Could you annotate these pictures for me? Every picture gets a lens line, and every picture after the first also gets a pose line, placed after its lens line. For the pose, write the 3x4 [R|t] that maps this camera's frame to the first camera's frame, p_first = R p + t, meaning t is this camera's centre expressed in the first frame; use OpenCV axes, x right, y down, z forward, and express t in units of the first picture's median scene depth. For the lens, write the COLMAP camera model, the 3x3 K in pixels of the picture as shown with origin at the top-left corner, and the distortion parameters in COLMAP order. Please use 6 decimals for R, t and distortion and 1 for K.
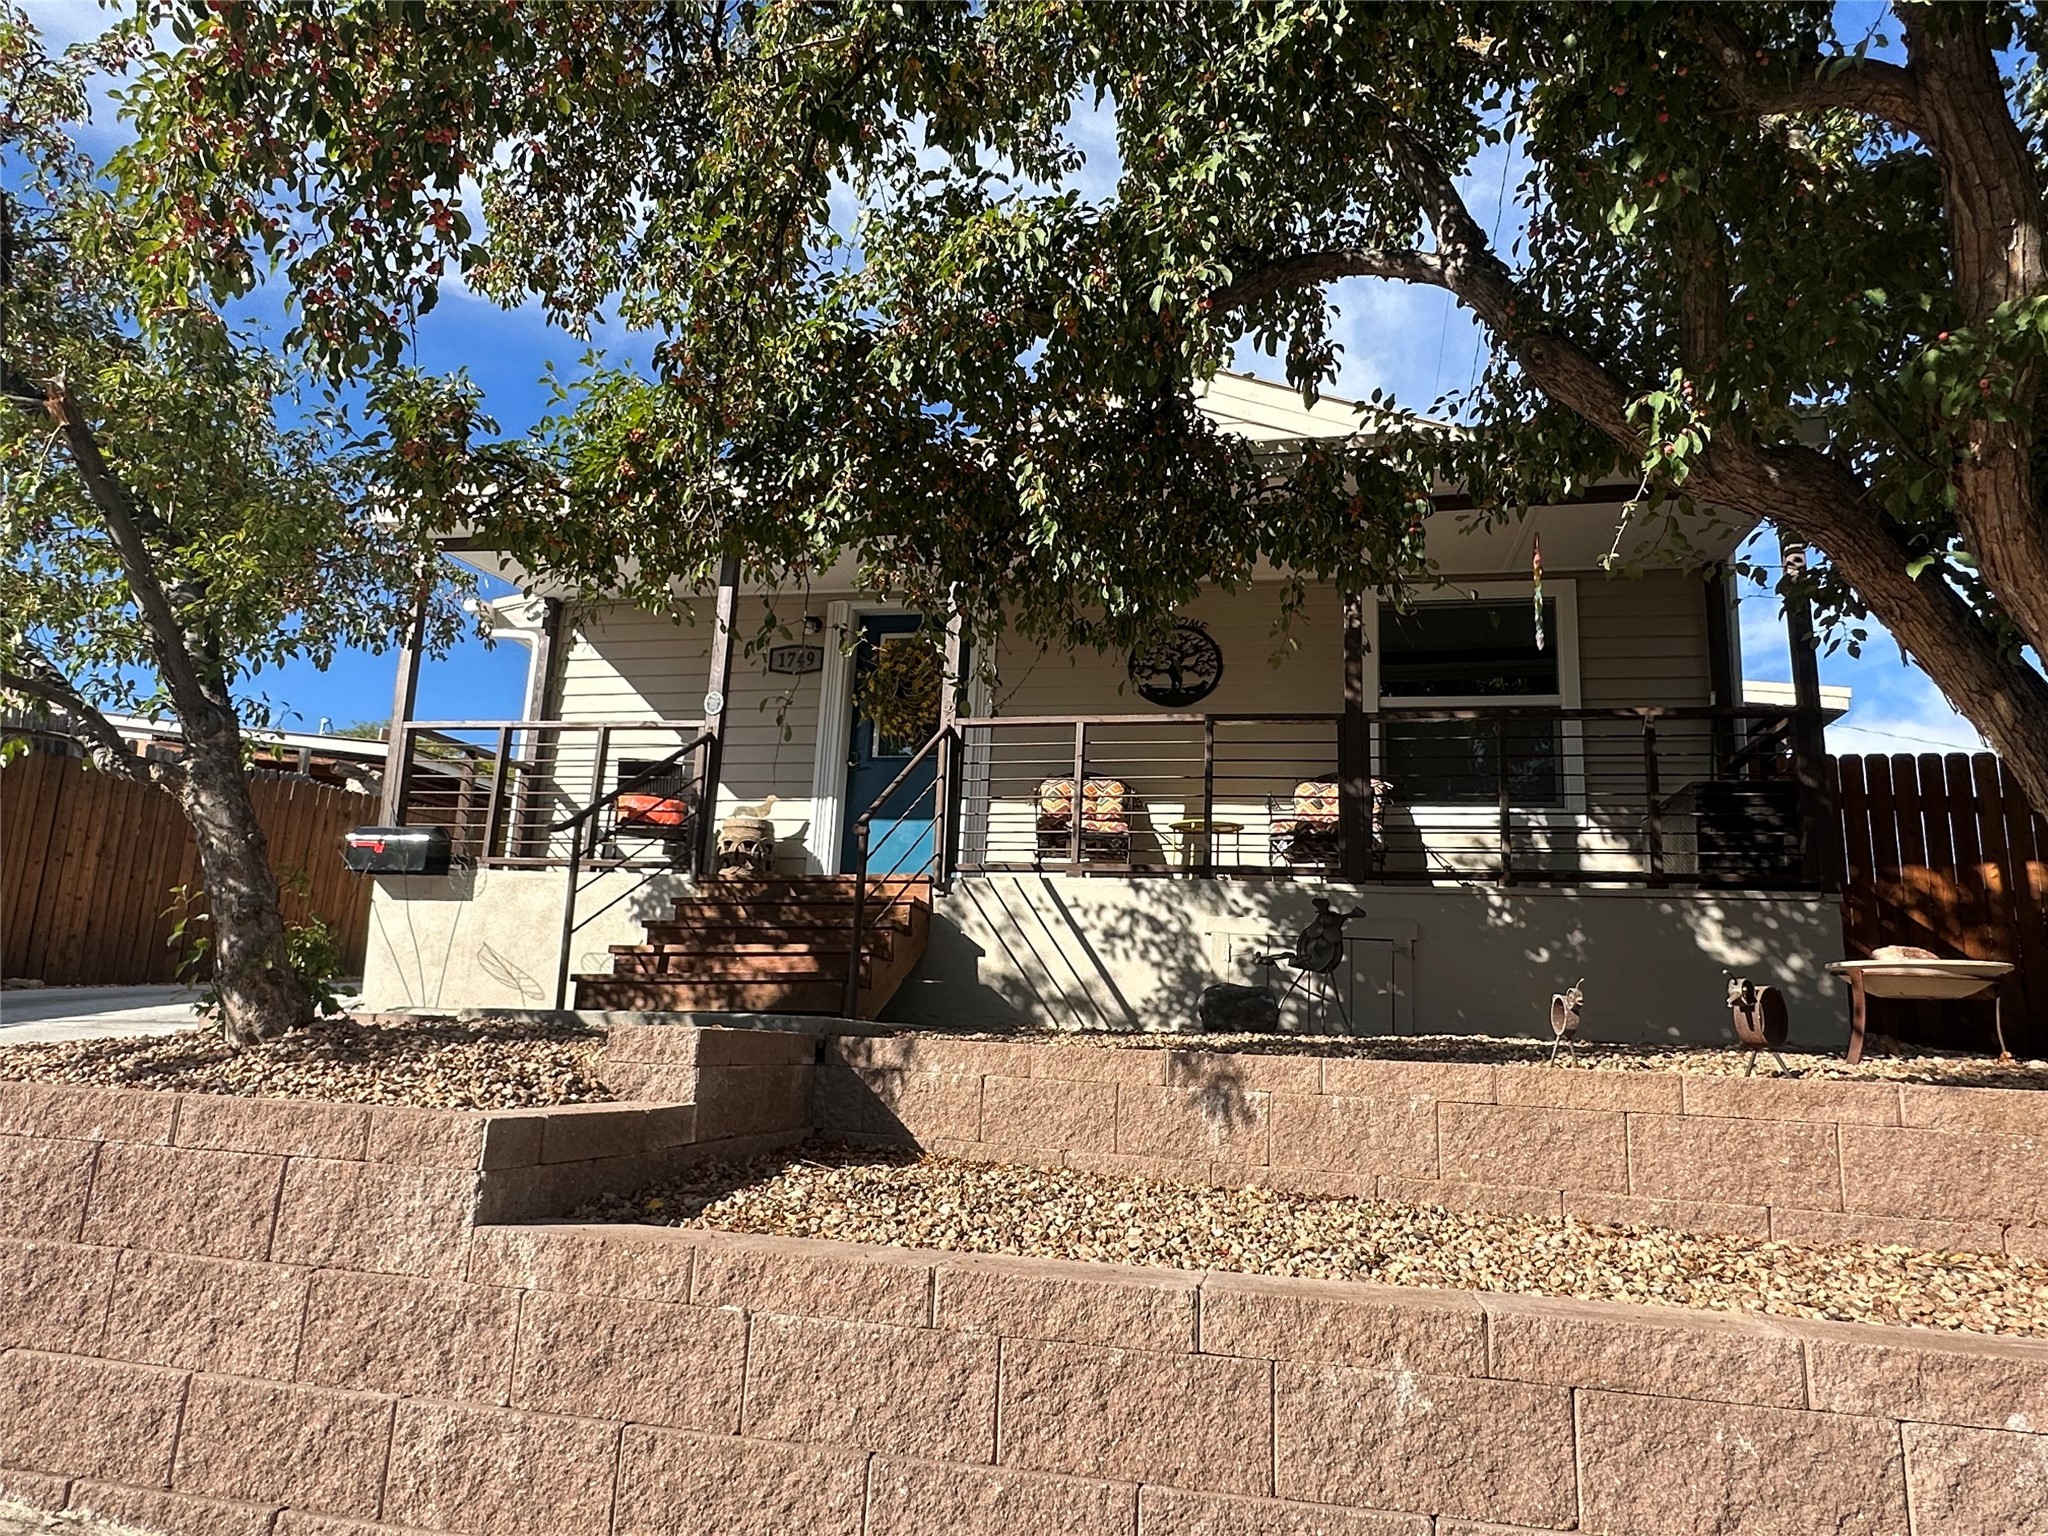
lens RADIAL K [[1297.1, 0, 1015.9], [0, 1297.1, 774.2], [0, 0, 1]] dist [-0.004693, -0.002993]
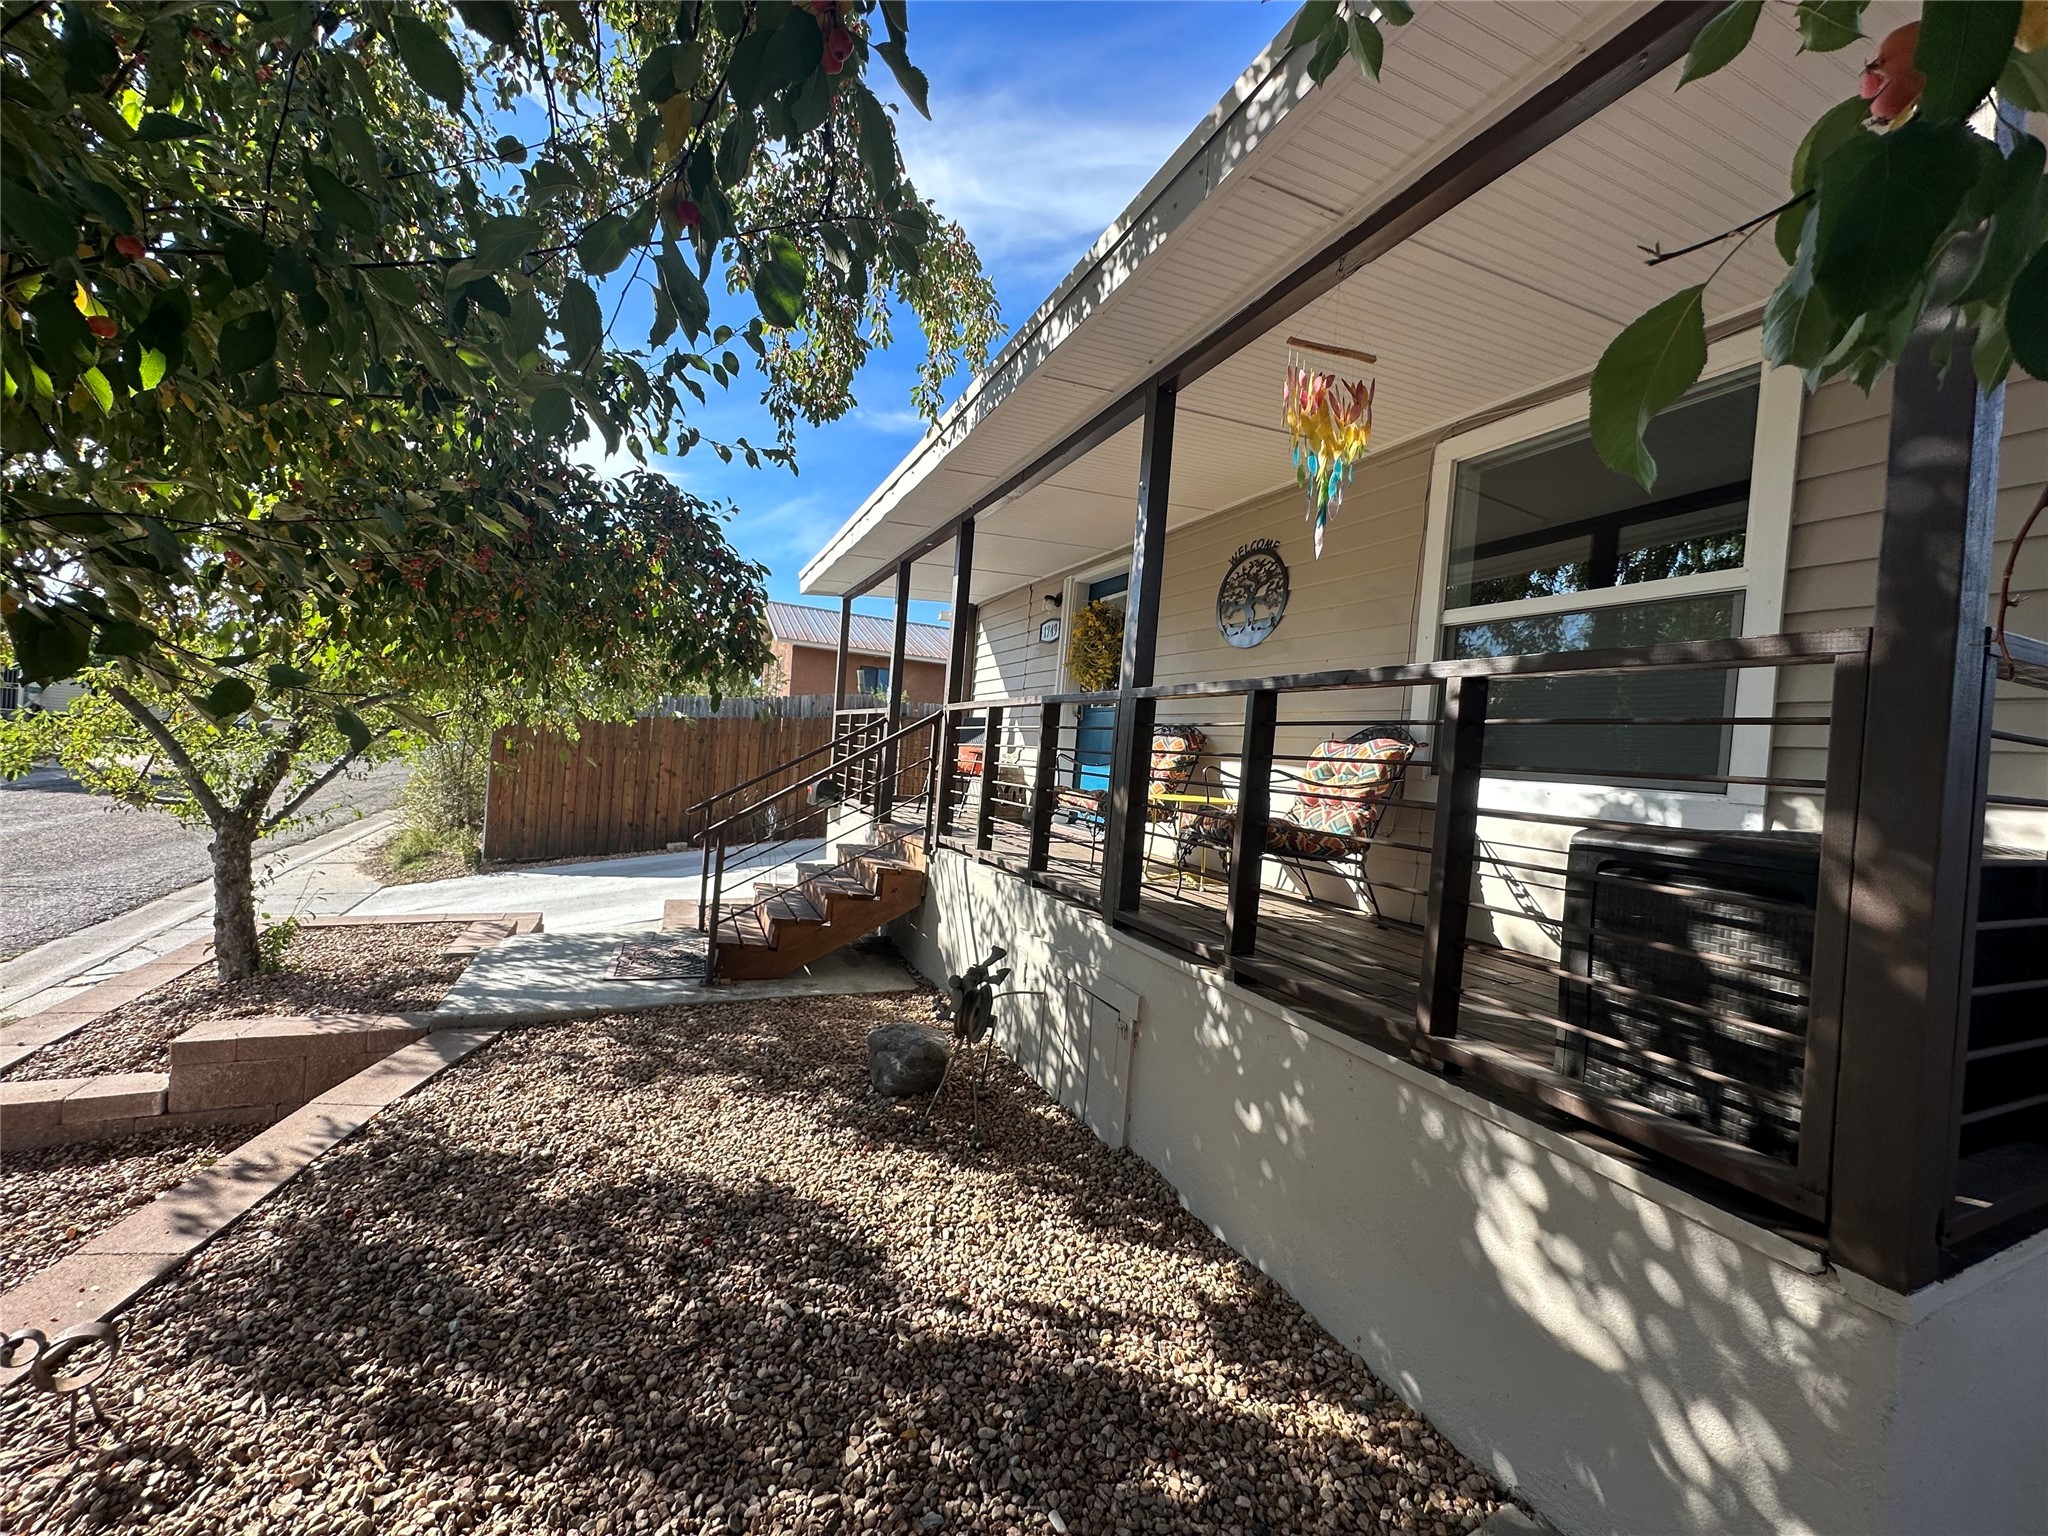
lens RADIAL K [[823.4, 0, 1024.2], [0, 823.4, 749.6], [0, 0, 1]] dist [-0.000114, -0.006795]
pose [[0.581419, -0.001015, -0.813603, 0.605194], [0.118843, 0.989379, 0.083694, -0.060499], [0.804878, -0.145353, 0.575365, 0.688236]]
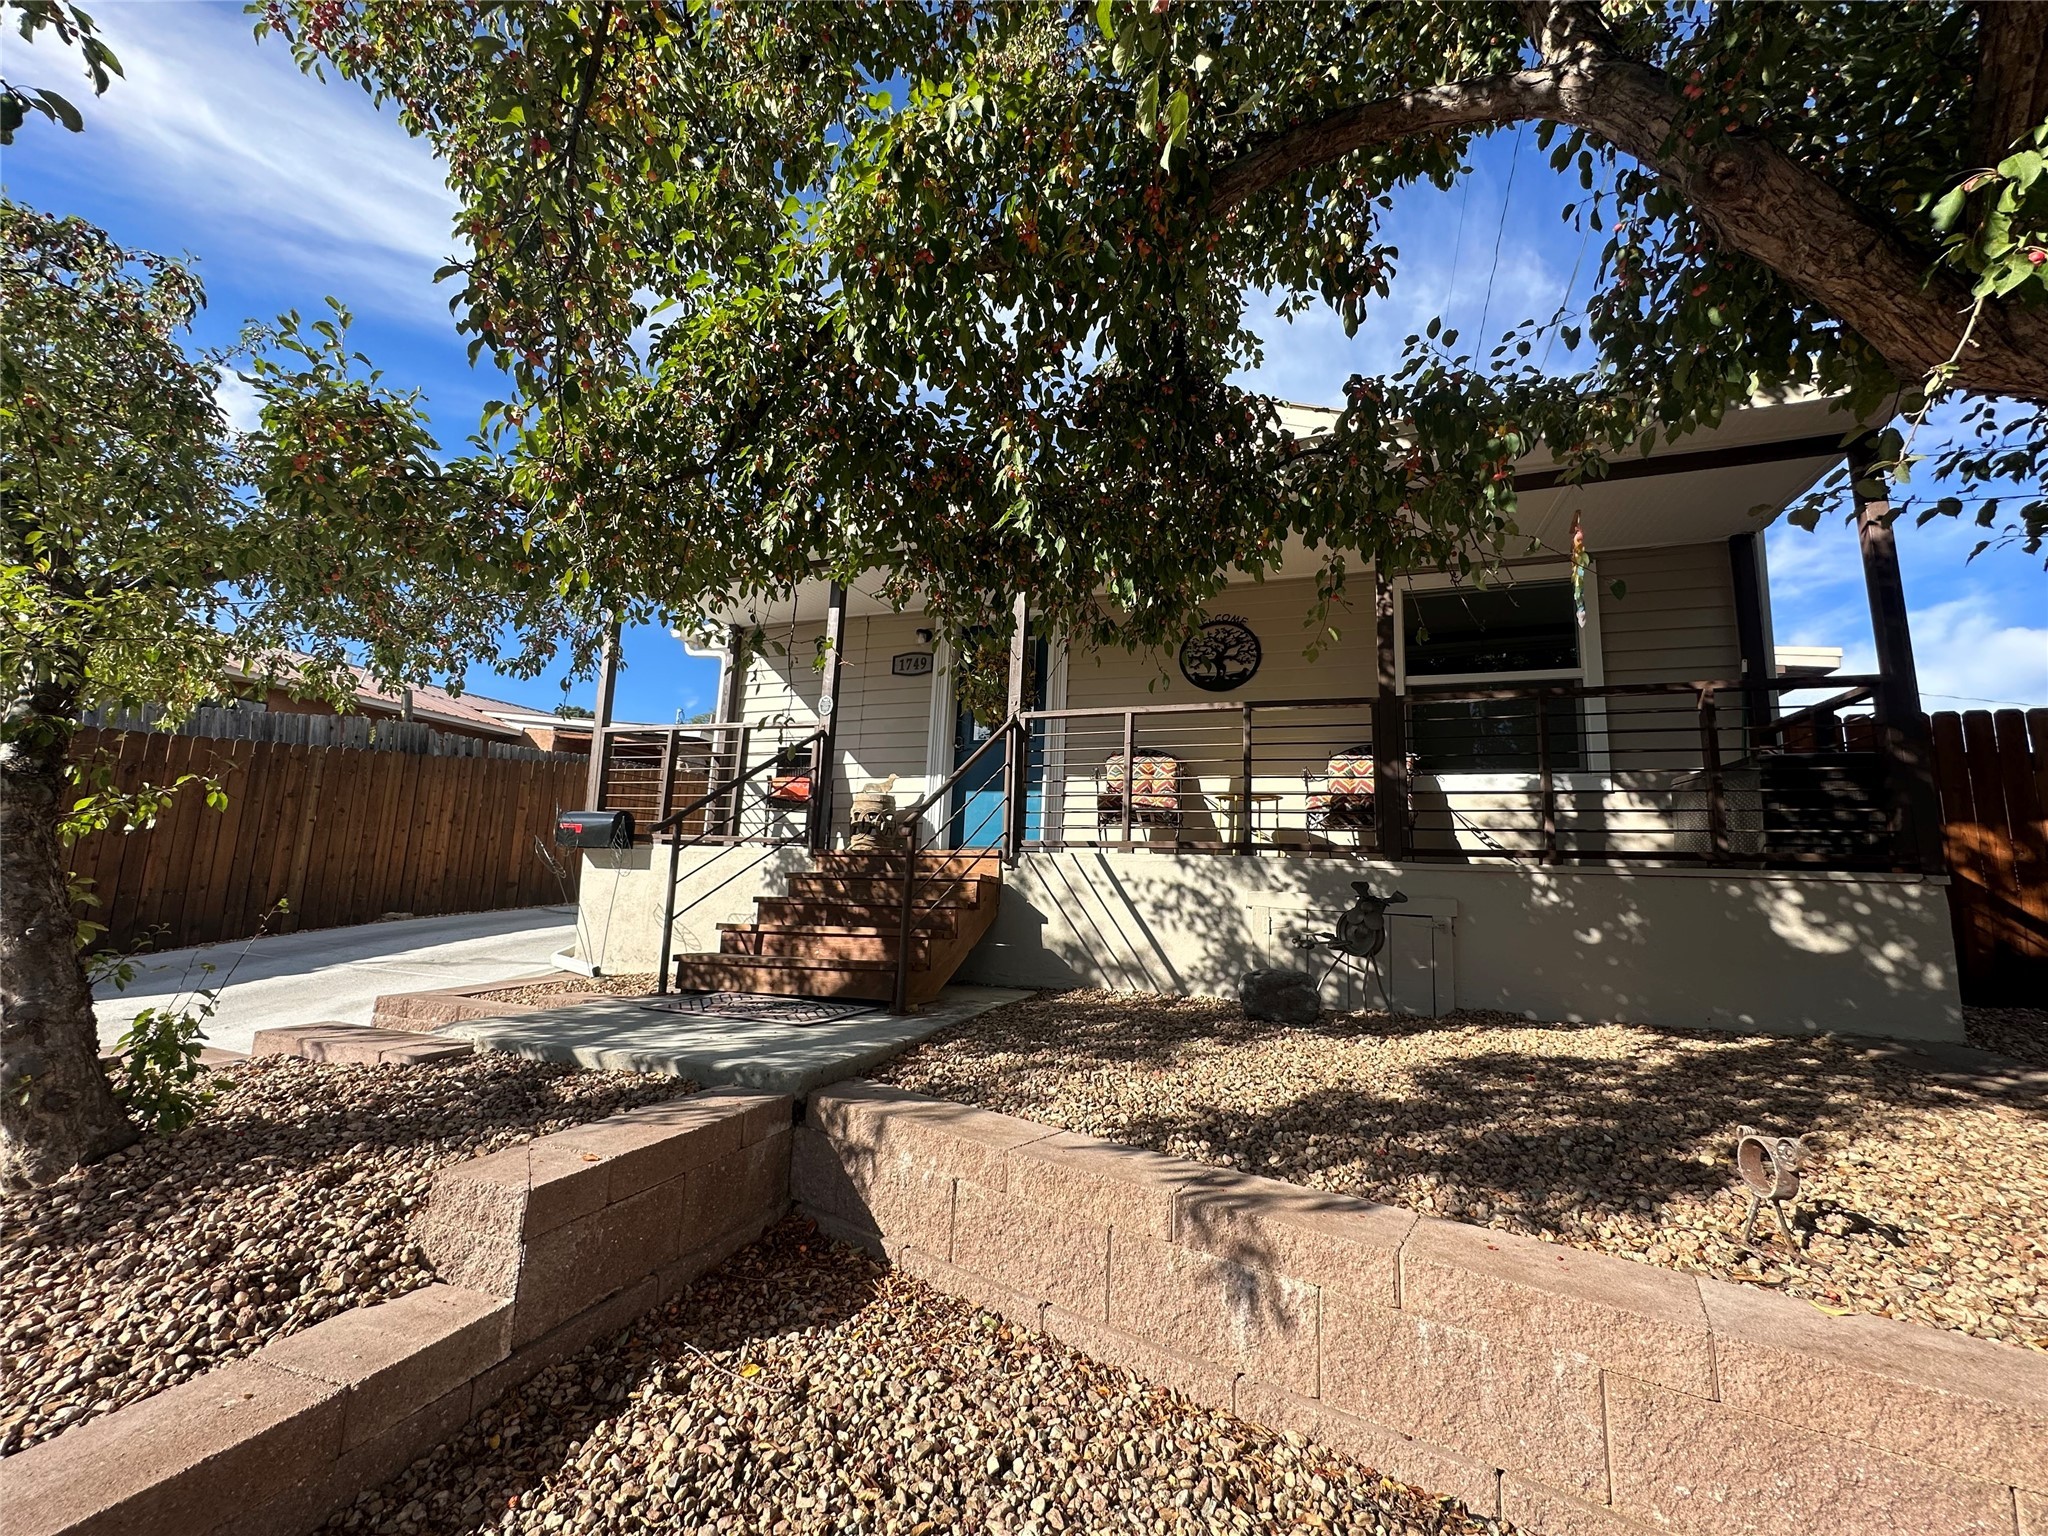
lens RADIAL K [[815.4, 0, 1026.4], [0, 815.4, 762.0], [0, 0, 1]] dist [-0.002642, -0.000715]
pose [[0.990295, -0.025964, -0.136534, 0.059491], [0.032156, 0.998543, 0.043338, -0.032956], [0.135210, -0.047308, 0.989687, 0.308362]]
